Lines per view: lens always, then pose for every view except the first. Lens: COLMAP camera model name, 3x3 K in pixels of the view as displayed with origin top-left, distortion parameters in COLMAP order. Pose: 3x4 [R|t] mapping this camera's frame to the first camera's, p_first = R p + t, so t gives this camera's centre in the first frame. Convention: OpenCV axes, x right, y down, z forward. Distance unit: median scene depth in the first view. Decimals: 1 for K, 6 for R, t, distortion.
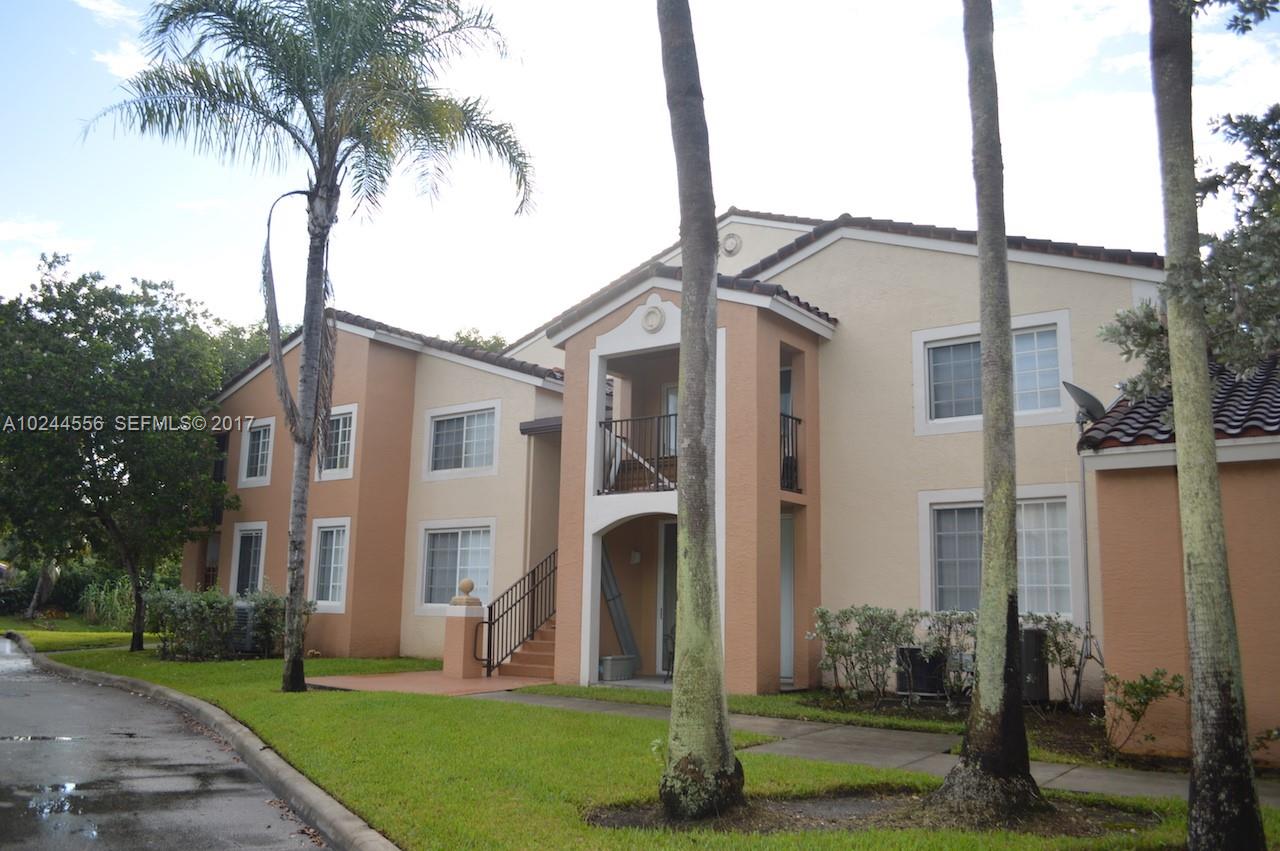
lens RADIAL K [[1025.8, 0, 649.5], [0, 1025.8, 425.5], [0, 0, 1]] dist [-0.079880, 0.006562]
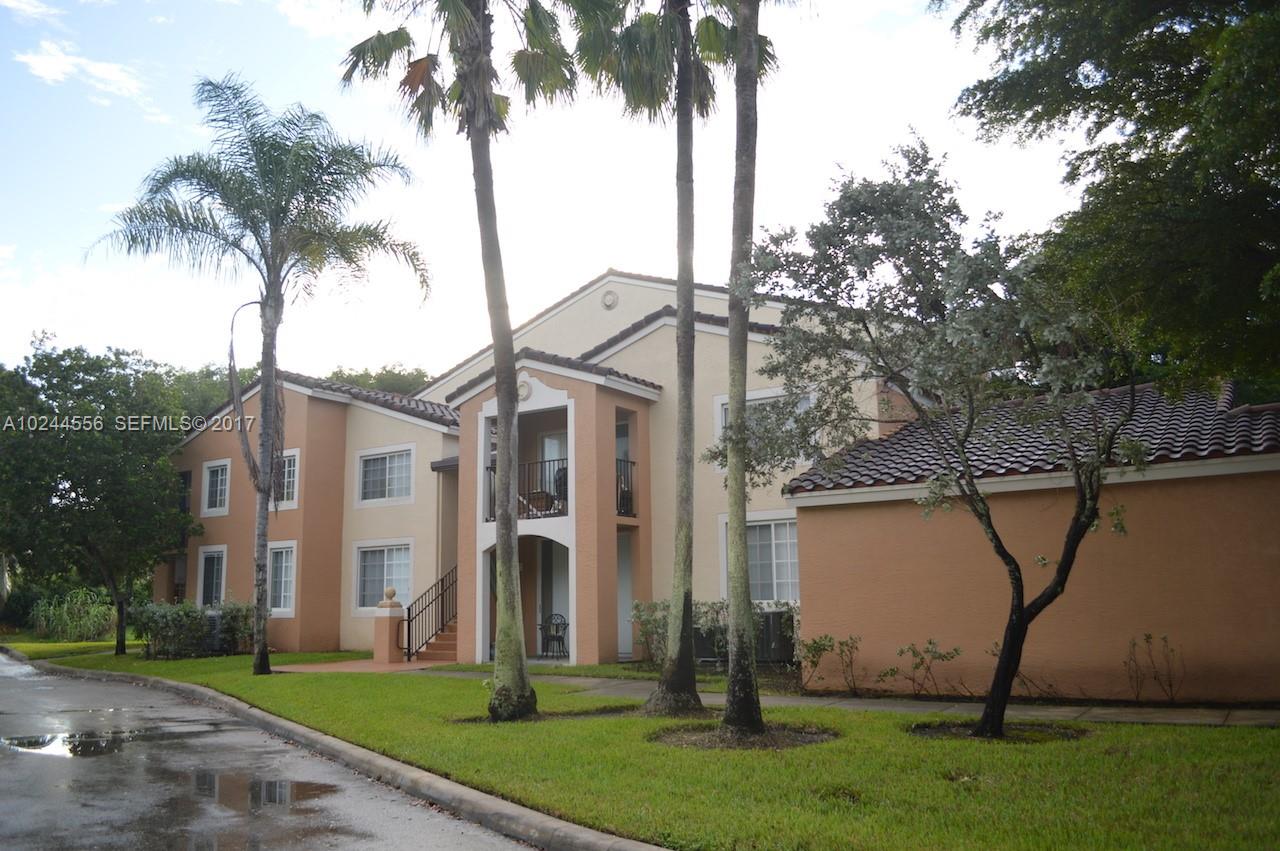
lens RADIAL K [[1025.8, 0, 649.5], [0, 1025.8, 425.5], [0, 0, 1]] dist [-0.079880, 0.006562]
pose [[0.997786, -0.025568, 0.061395, 0.078161], [0.025285, 0.999666, 0.005386, -0.055961], [-0.061512, -0.003821, 0.998099, -0.322934]]
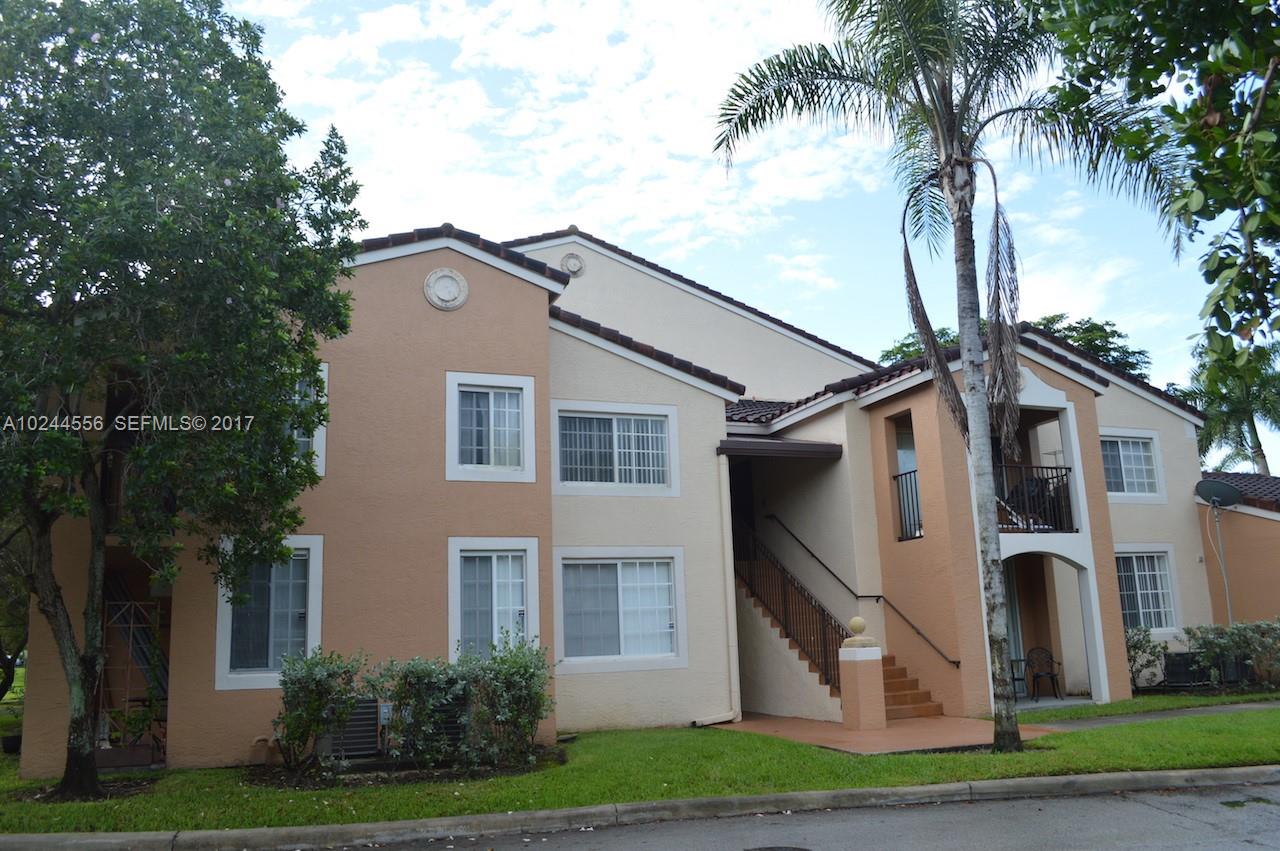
lens RADIAL K [[1025.8, 0, 649.5], [0, 1025.8, 425.5], [0, 0, 1]] dist [-0.079880, 0.006562]
pose [[0.521935, 0.142210, 0.841047, -1.046303], [-0.104872, 0.989222, -0.102184, 0.094180], [-0.846514, -0.034869, 0.531223, 0.686848]]
